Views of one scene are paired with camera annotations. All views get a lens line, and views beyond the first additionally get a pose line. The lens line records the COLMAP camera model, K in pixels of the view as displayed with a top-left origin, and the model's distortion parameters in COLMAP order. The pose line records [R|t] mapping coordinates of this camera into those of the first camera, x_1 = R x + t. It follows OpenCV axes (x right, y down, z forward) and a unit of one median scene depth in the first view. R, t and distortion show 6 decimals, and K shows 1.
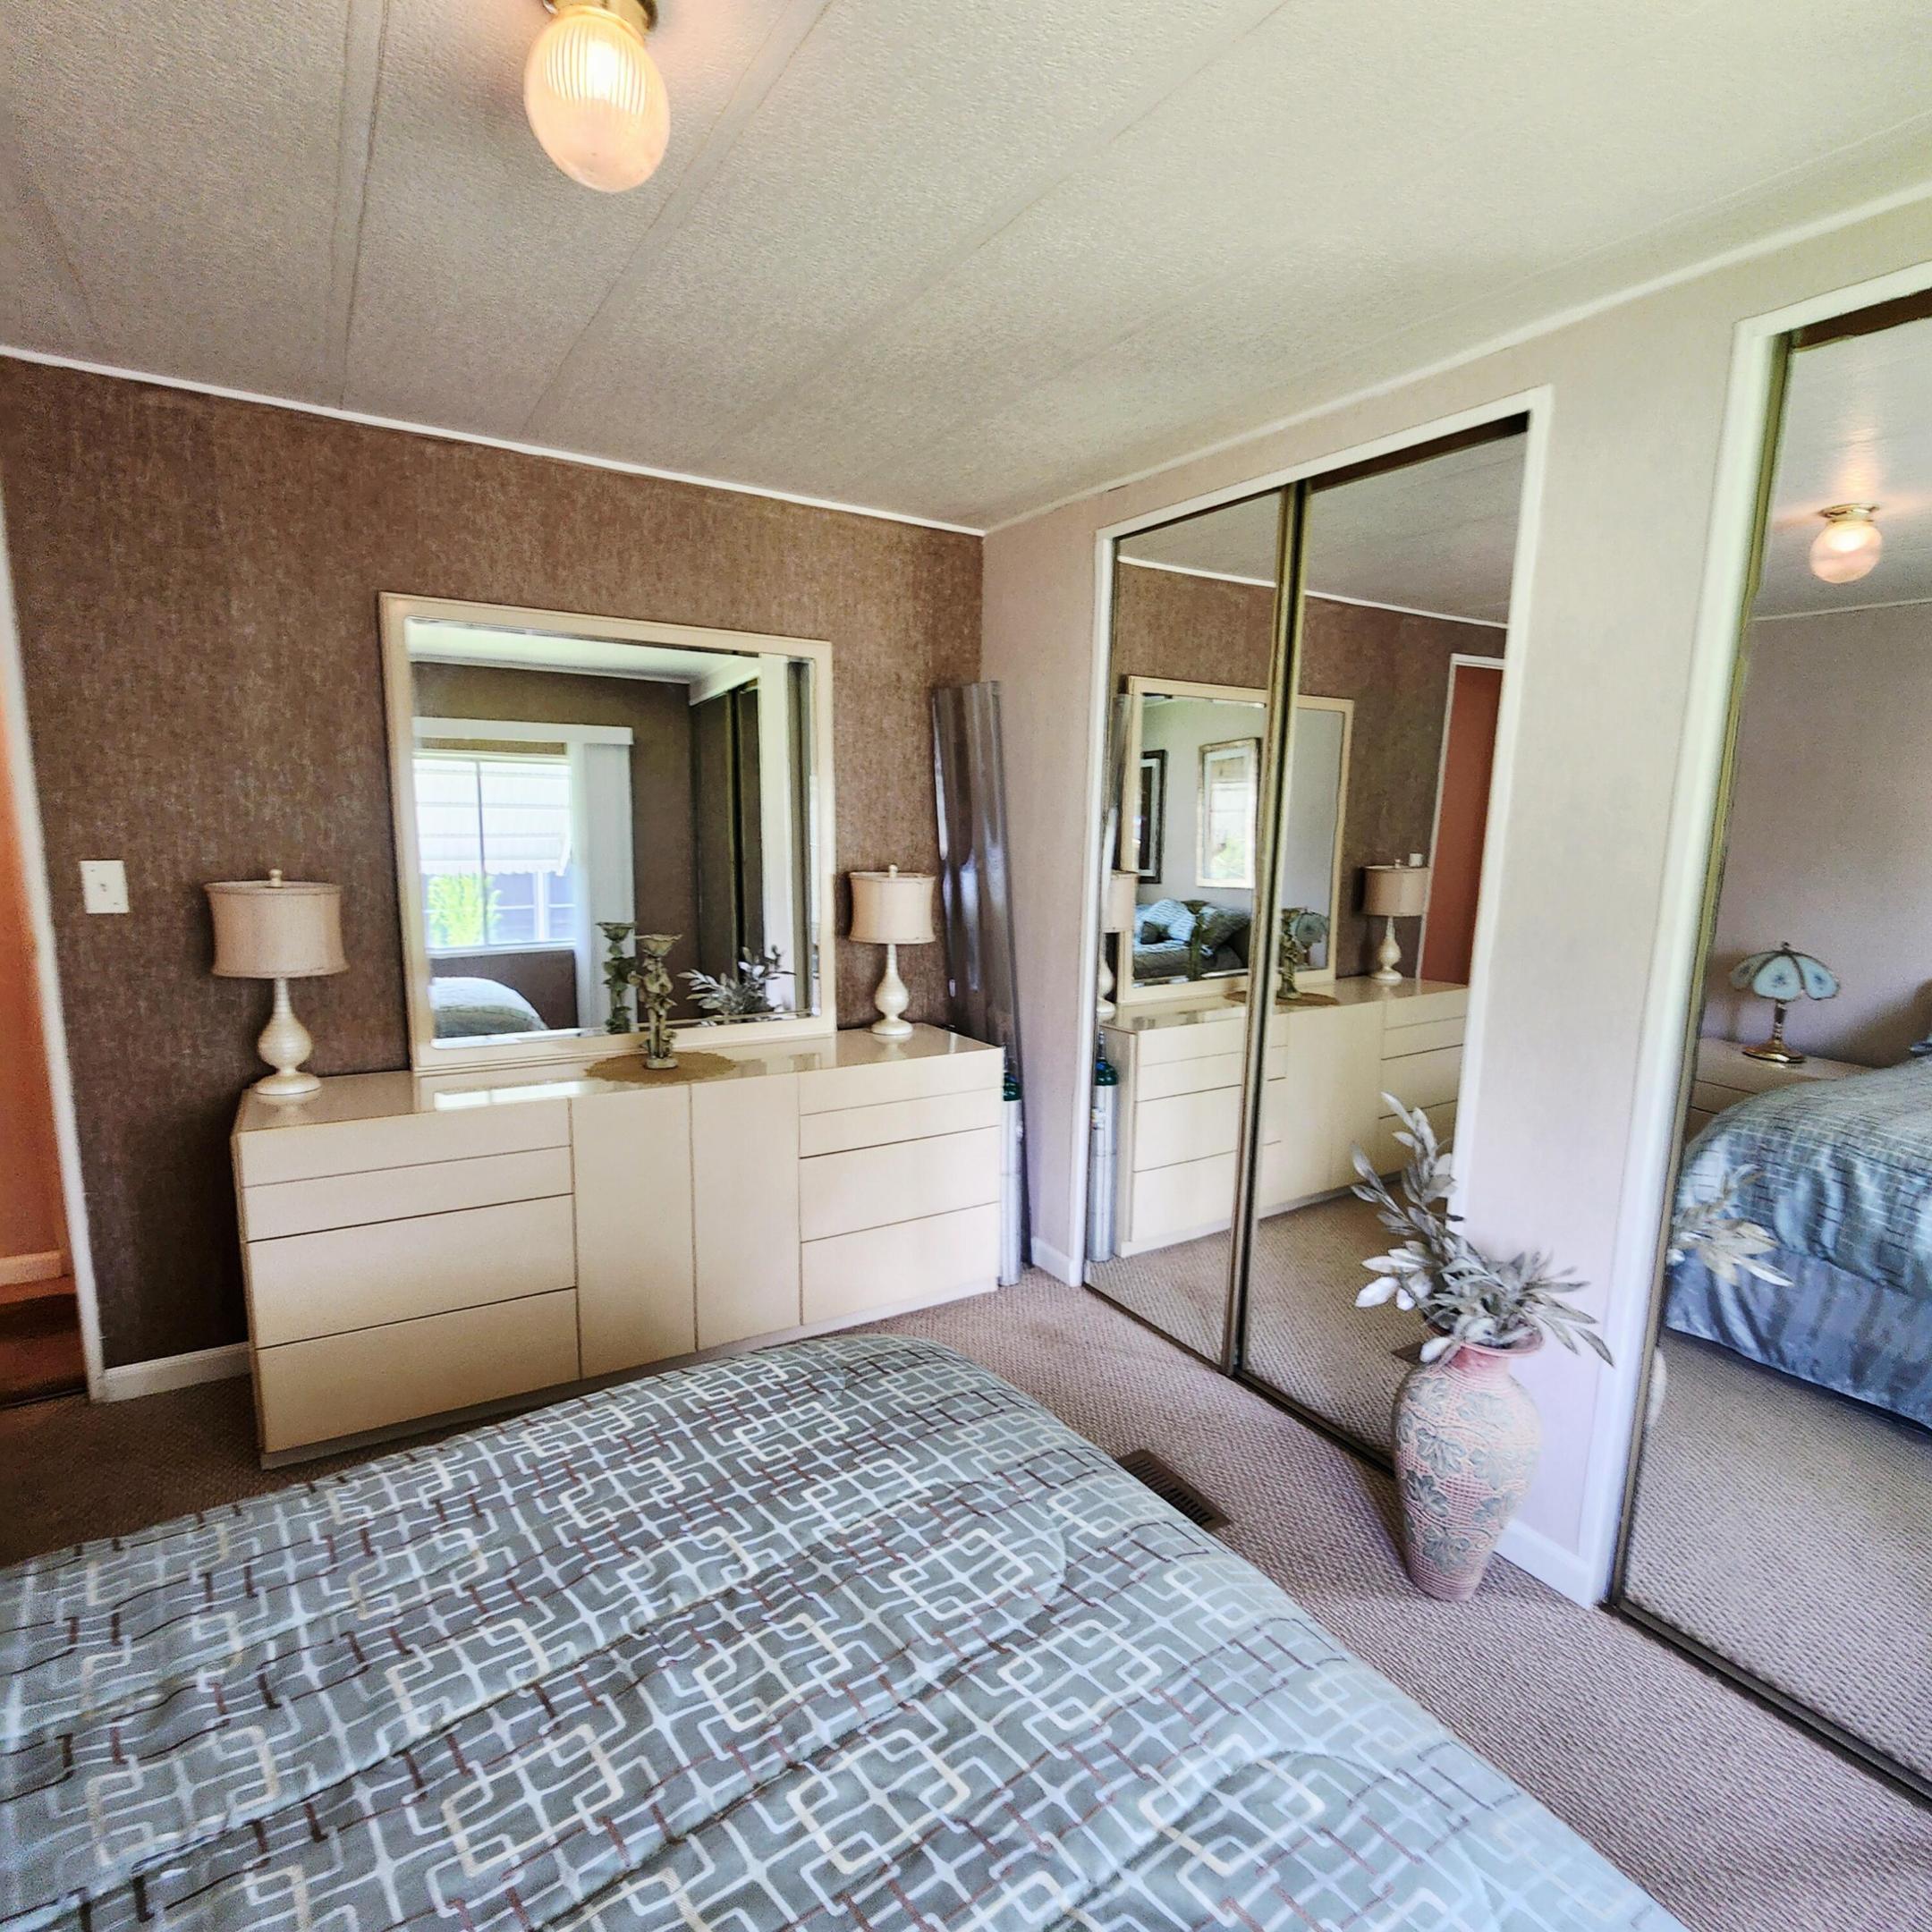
lens RADIAL K [[1086.2, 0, 965.2], [0, 1086.2, 992.0], [0, 0, 1]] dist [-0.001348, -0.000102]
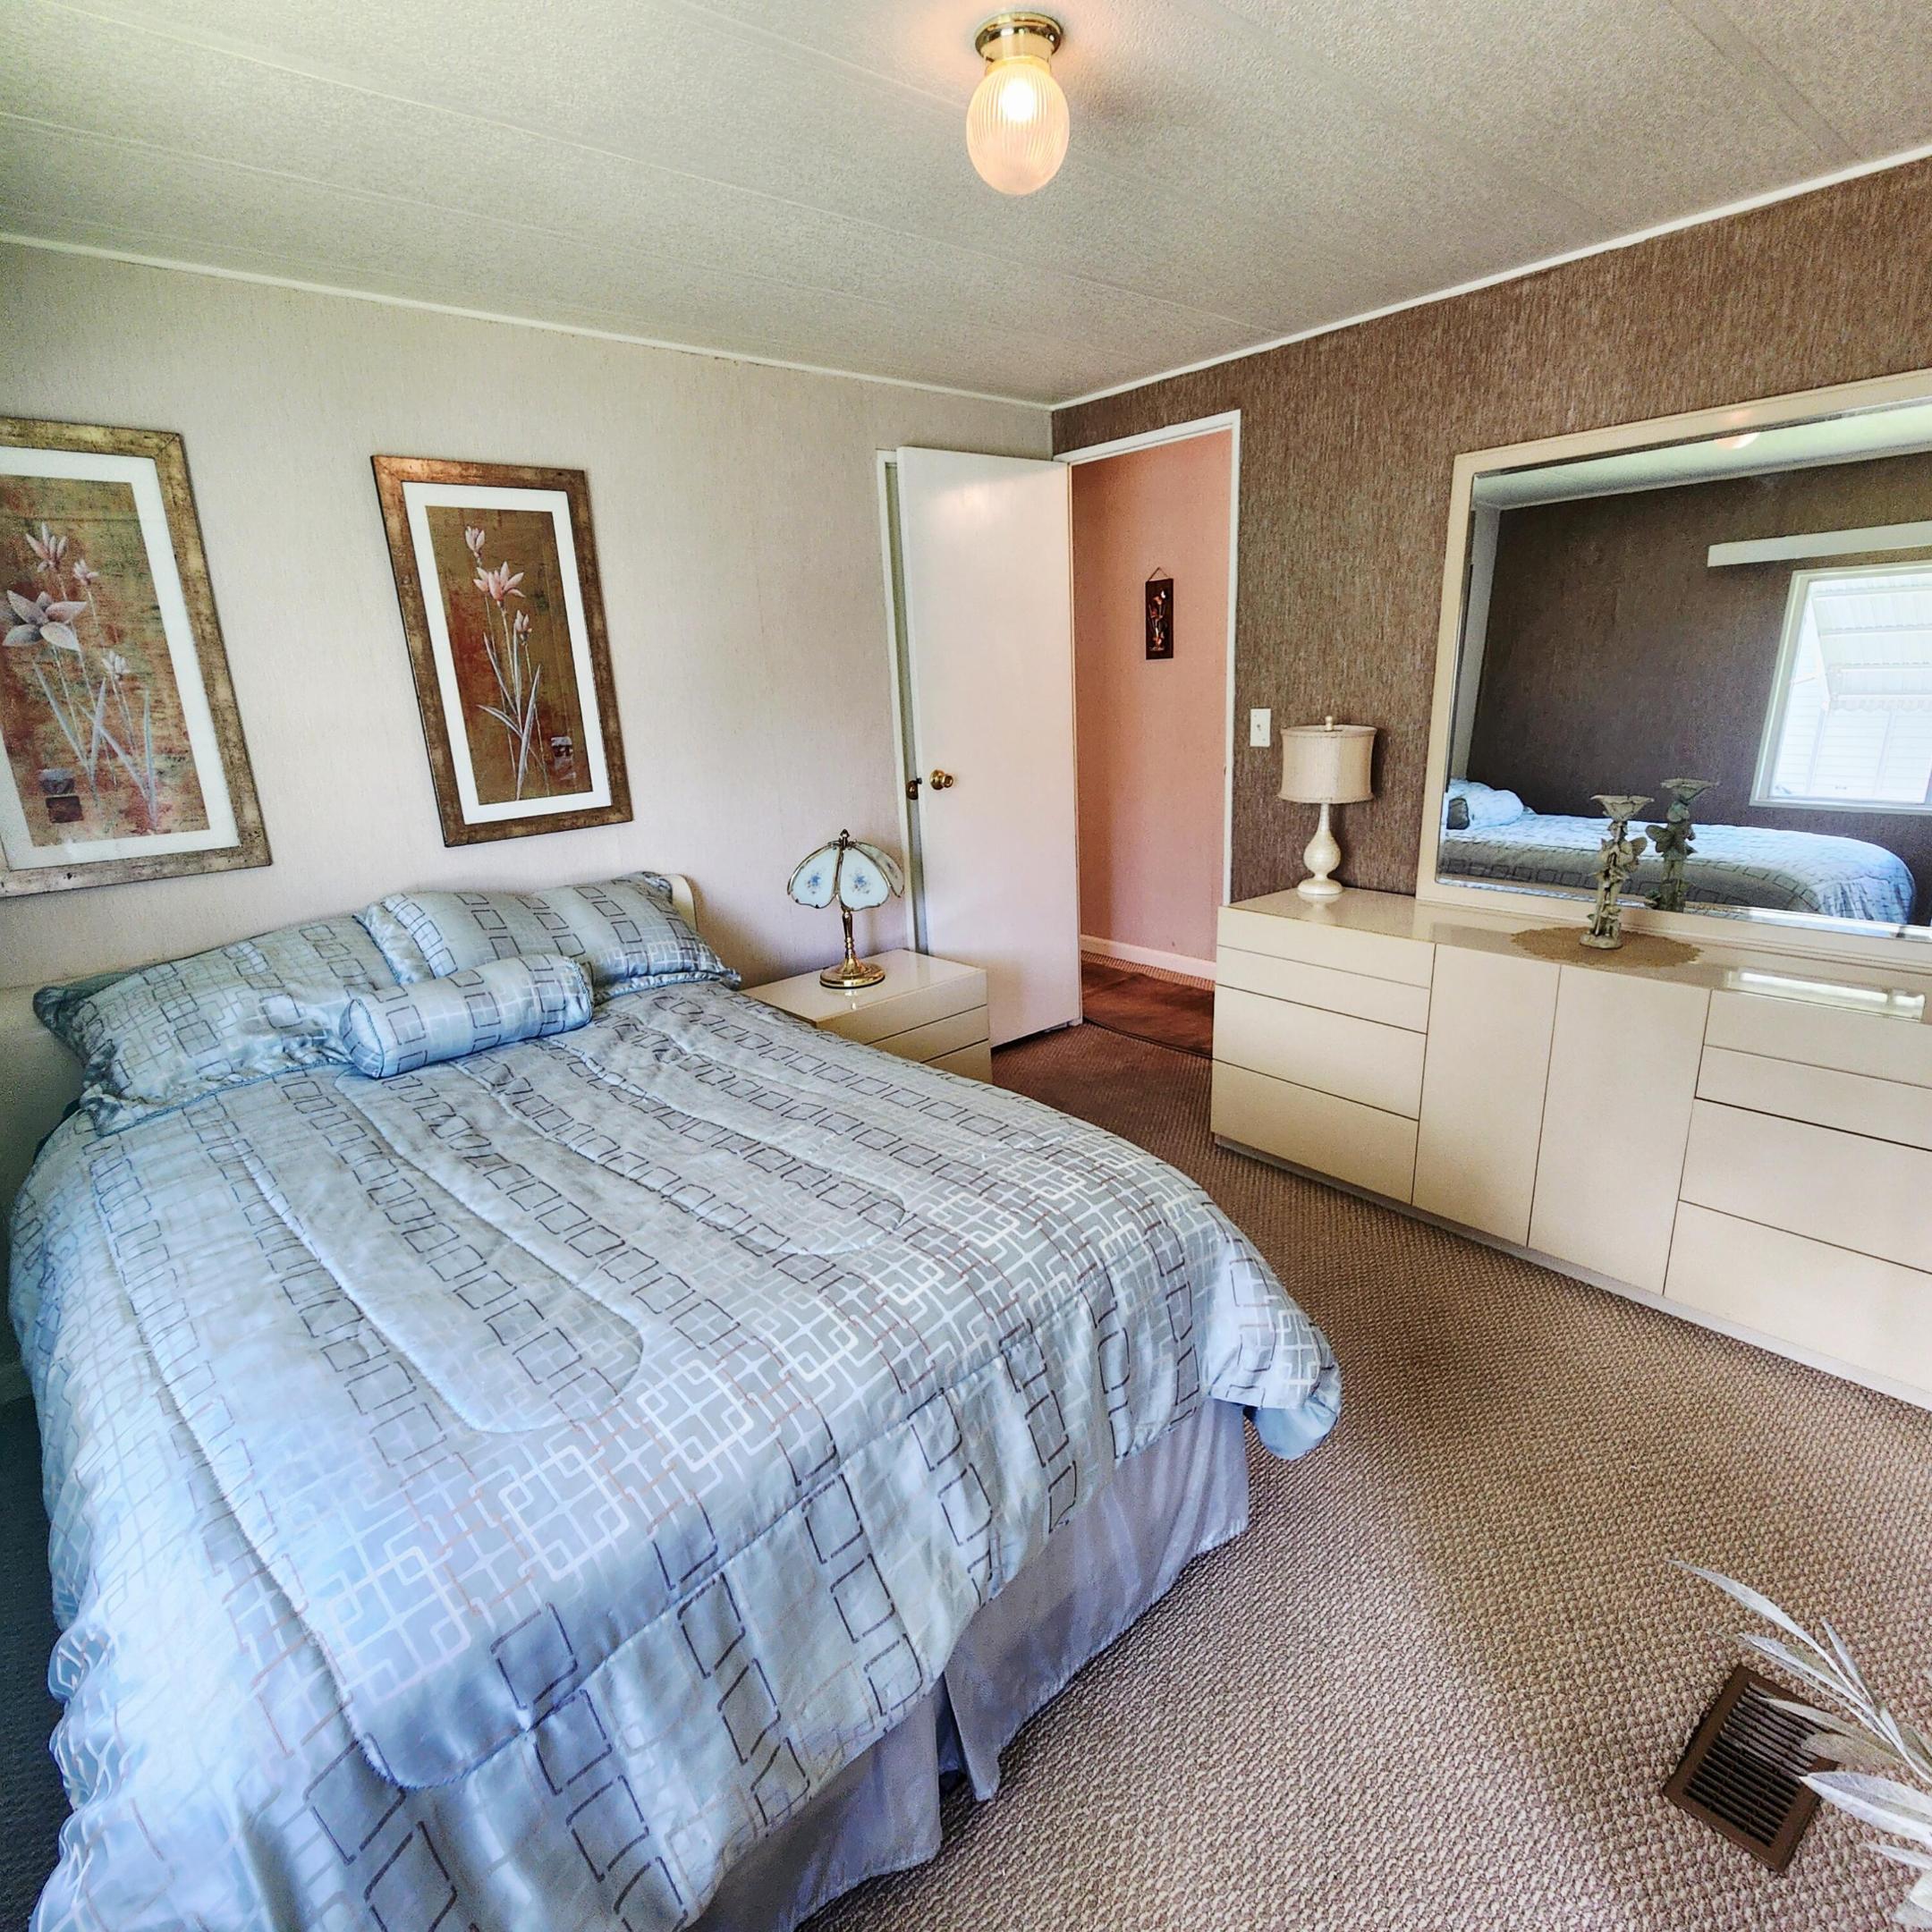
lens RADIAL K [[1049.3, 0, 966.0], [0, 1049.3, 966.0], [0, 0, 1]] dist [0.004115, 0.001476]
pose [[0.178135, 0.232755, -0.956082, 0.523581], [-0.116743, 0.969759, 0.214333, -0.043952], [0.977056, 0.073436, 0.199921, 0.366515]]
